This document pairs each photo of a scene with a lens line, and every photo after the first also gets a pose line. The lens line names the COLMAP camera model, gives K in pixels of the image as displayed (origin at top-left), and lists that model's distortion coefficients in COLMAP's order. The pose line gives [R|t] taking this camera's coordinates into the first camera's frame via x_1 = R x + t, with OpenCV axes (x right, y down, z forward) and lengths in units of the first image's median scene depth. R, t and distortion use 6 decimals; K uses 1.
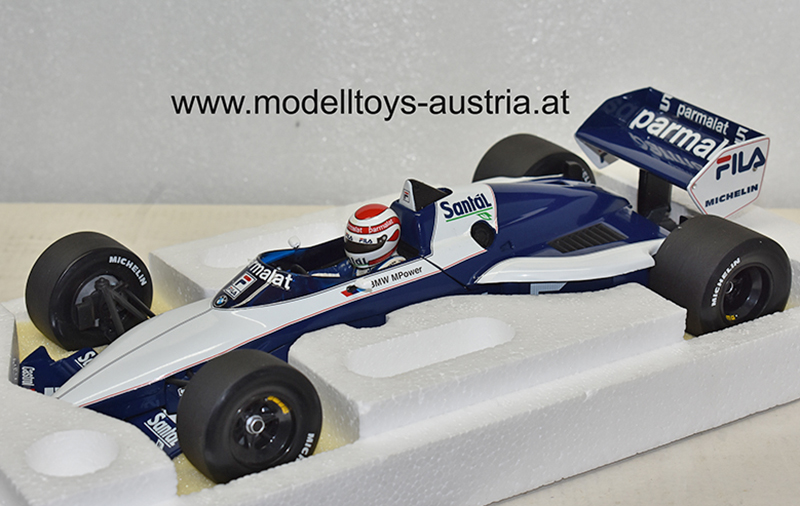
lens RADIAL K [[1880.4, 0, 400.0], [0, 1880.4, 253.0], [0, 0, 1]] dist [-0.008434, 0.068112]
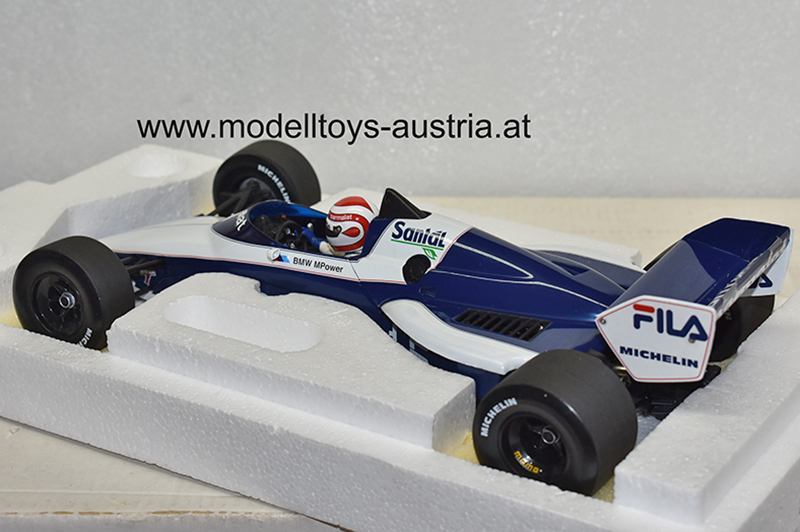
lens RADIAL K [[1830.3, 0, 400.0], [0, 1830.3, 266.0], [0, 0, 1]] dist [-0.043795, -0.062558]
pose [[0.427151, 0.366051, -0.826770, 0.821044], [-0.336673, 0.913025, 0.230298, -0.225847], [0.839163, 0.179979, 0.513238, 0.513347]]
